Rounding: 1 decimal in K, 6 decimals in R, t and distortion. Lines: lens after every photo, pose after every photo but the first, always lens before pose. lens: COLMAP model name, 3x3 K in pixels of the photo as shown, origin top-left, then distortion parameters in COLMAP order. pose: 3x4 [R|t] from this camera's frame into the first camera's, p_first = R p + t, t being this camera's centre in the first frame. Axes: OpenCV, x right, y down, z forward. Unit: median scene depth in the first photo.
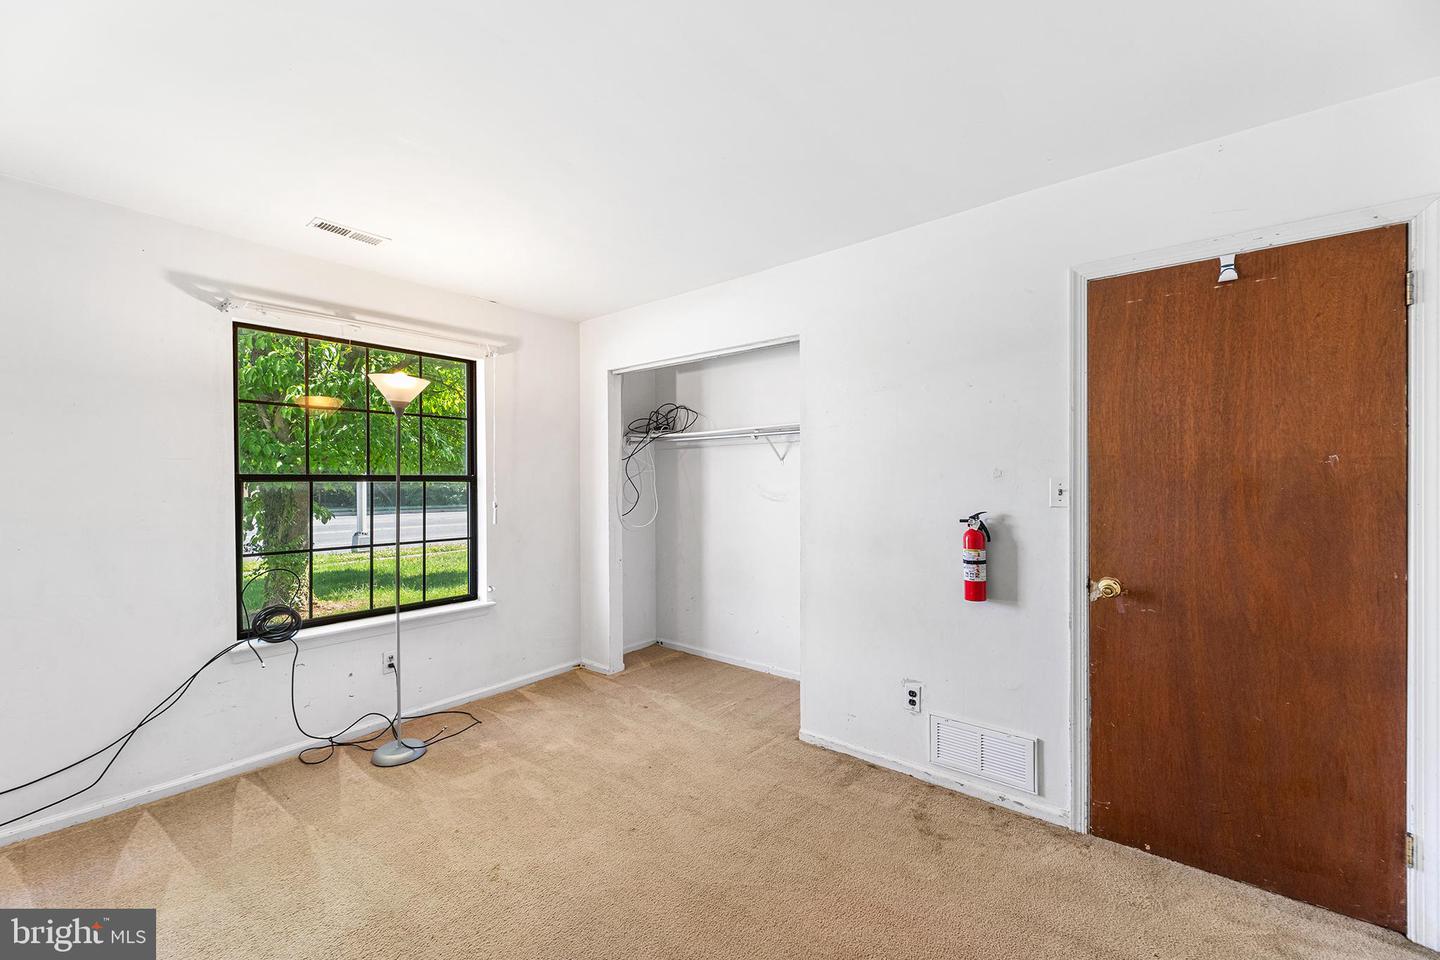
lens RADIAL K [[578.8, 0, 722.6], [0, 578.8, 478.4], [0, 0, 1]] dist [0.006385, -0.001174]
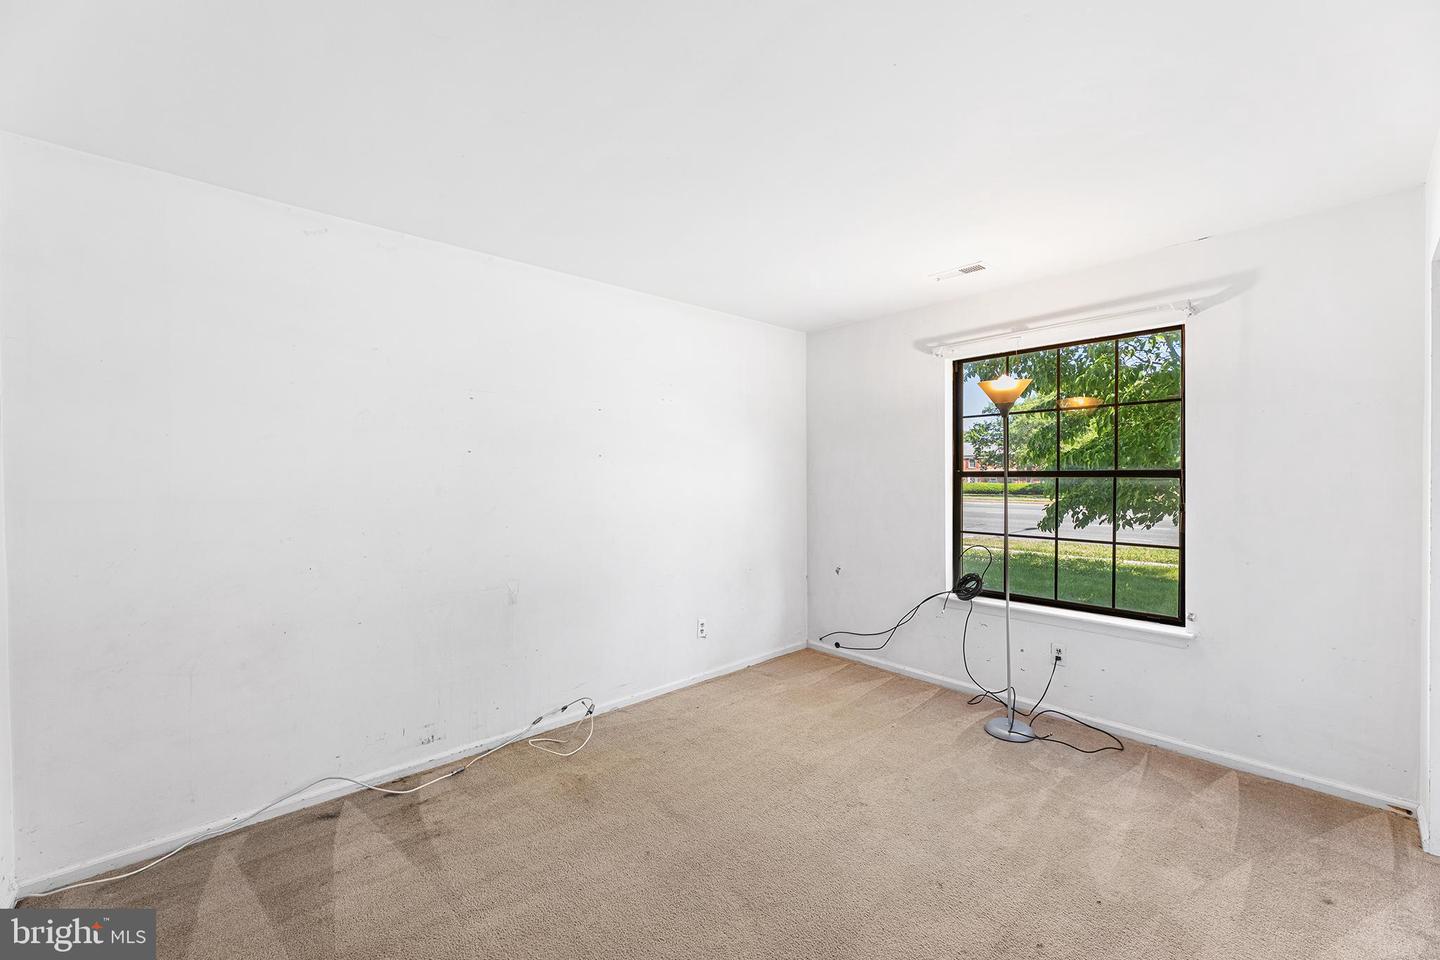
lens RADIAL K [[578.8, 0, 722.6], [0, 578.8, 480.5], [0, 0, 1]] dist [0.006385, -0.001174]
pose [[-0.154105, 0.009751, -0.988006, 0.576221], [0.005000, 0.999946, 0.009089, -0.001809], [0.988042, -0.003540, -0.154145, 0.637615]]
